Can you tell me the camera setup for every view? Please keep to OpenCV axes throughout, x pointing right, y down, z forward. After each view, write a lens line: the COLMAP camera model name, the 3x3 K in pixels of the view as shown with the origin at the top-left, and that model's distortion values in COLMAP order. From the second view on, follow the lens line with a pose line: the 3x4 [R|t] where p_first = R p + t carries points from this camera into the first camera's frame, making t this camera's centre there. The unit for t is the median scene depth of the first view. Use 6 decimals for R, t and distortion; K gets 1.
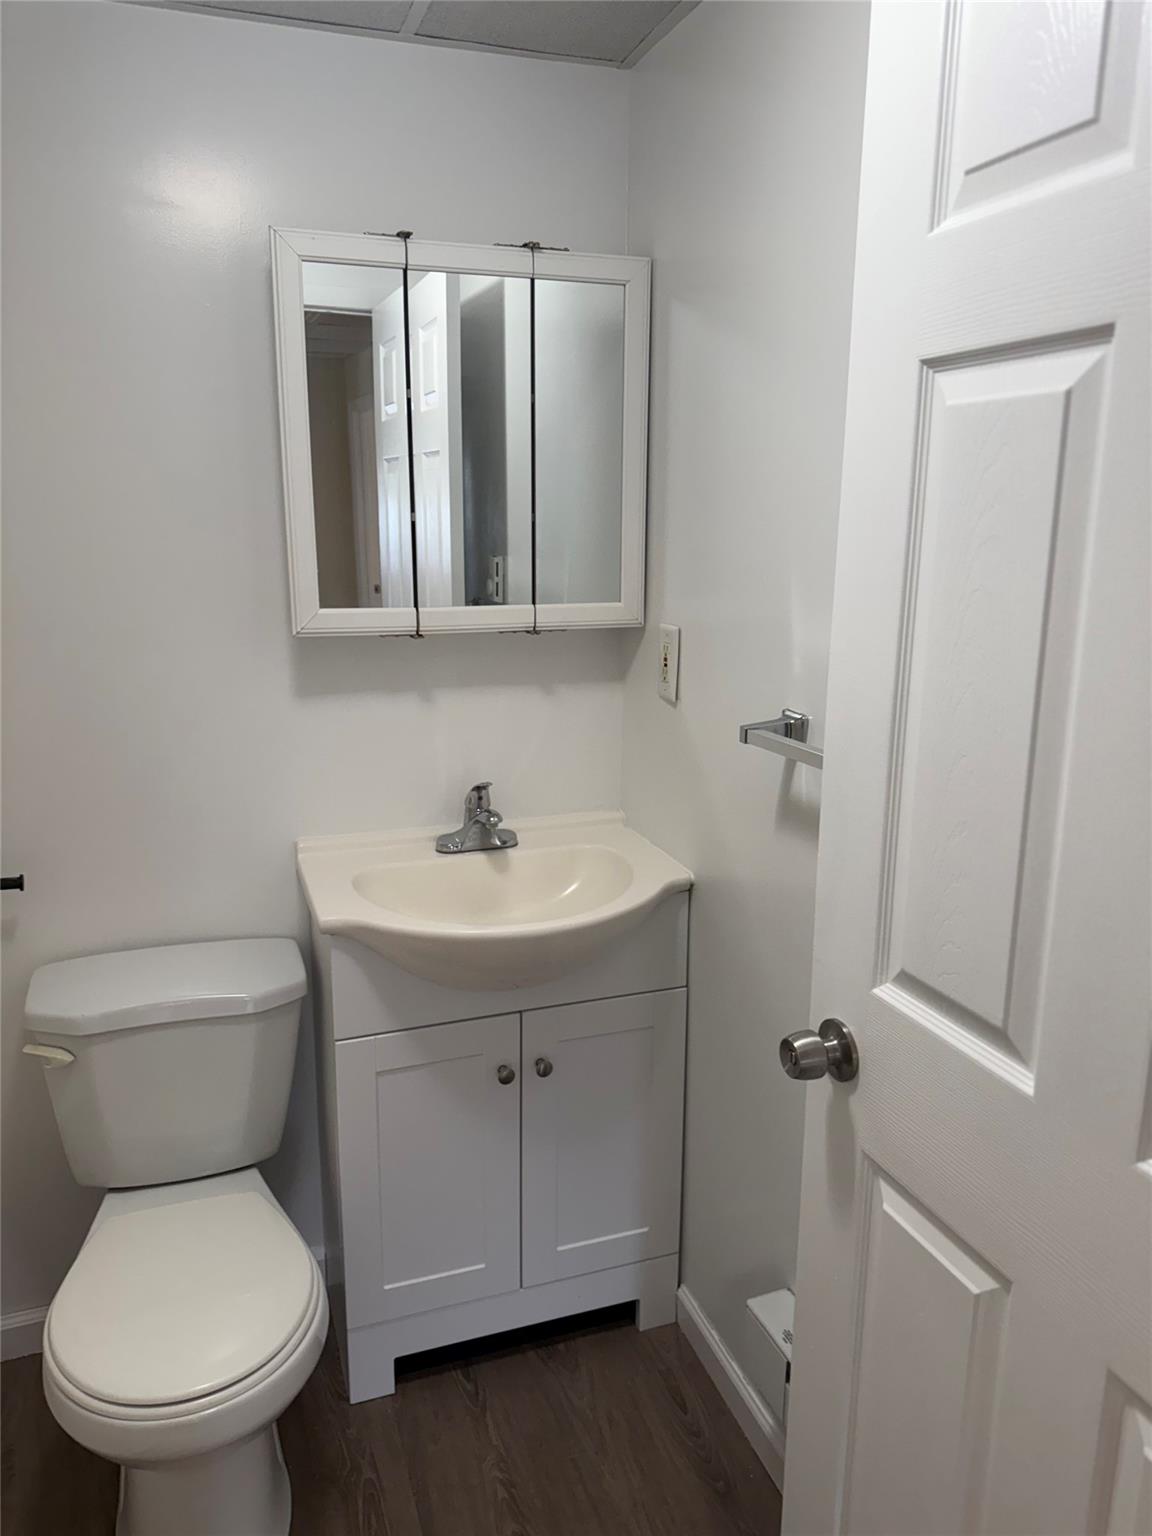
lens RADIAL K [[1100.6, 0, 572.1], [0, 1100.6, 767.1], [0, 0, 1]] dist [0.067386, -0.057086]
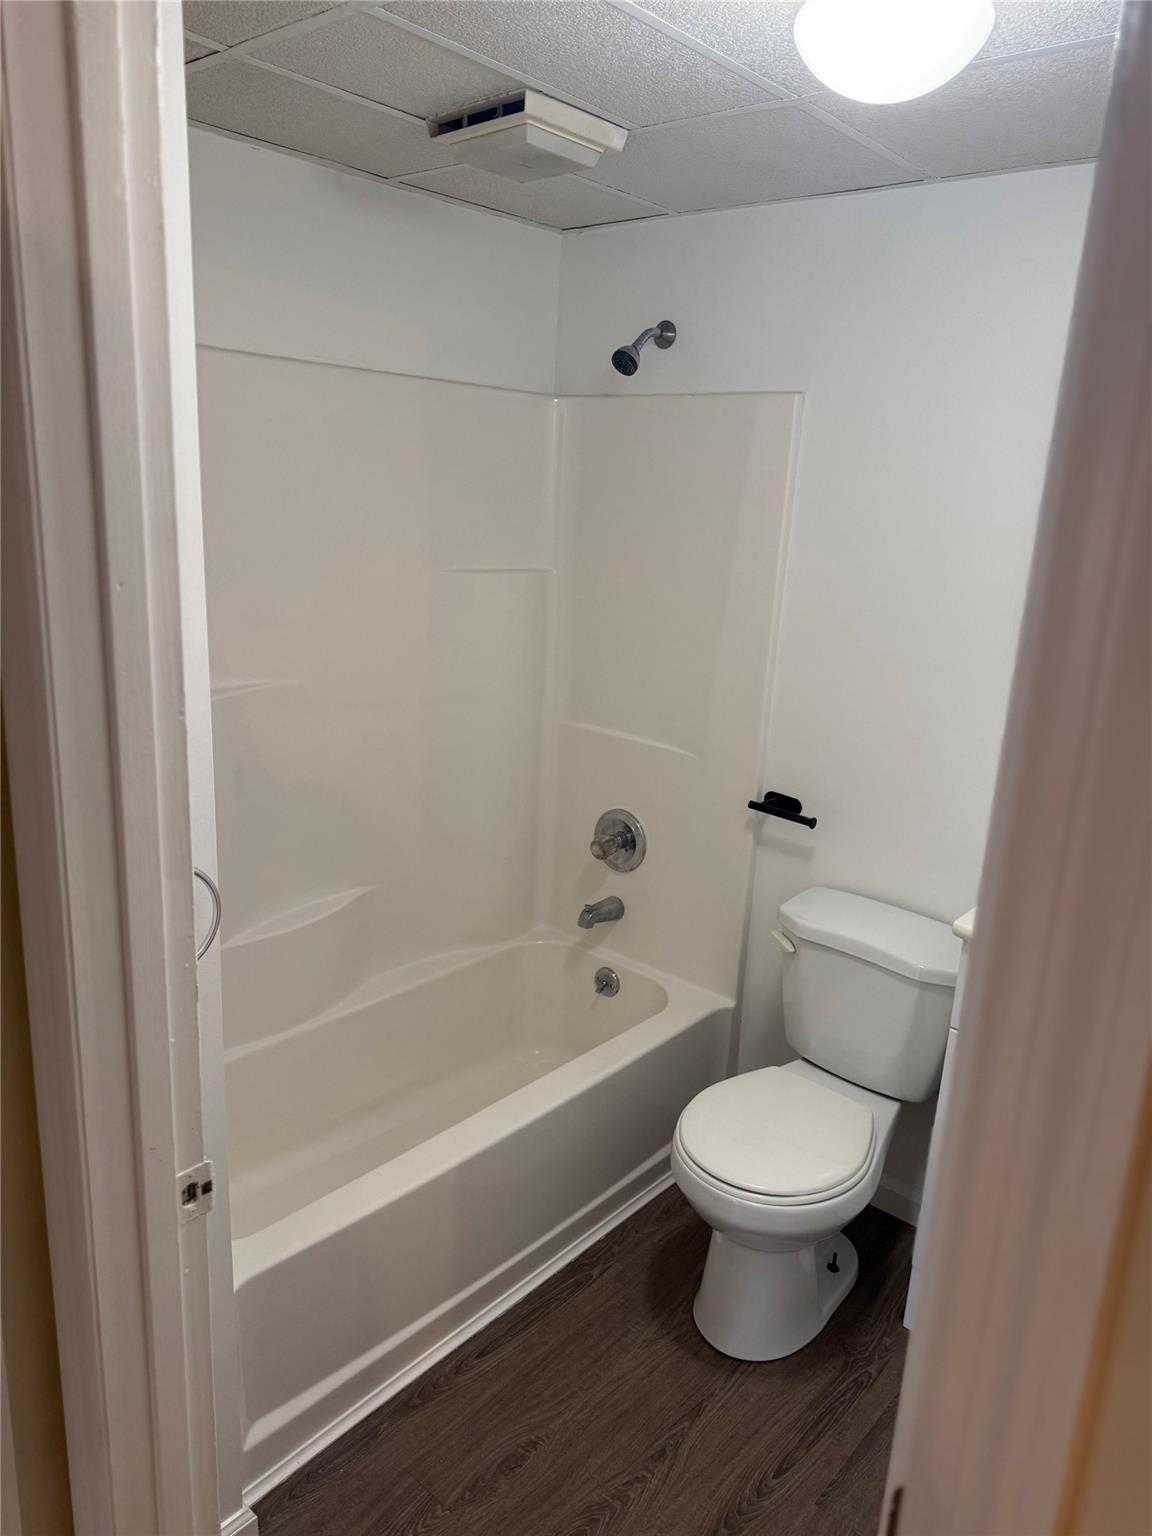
lens RADIAL K [[1100.6, 0, 576.4], [0, 1100.6, 770.6], [0, 0, 1]] dist [0.067386, -0.057086]
pose [[0.493620, 0.244632, -0.834562, 0.501044], [-0.242716, 0.960244, 0.137913, -0.078708], [0.835122, 0.134485, 0.533372, 0.001475]]
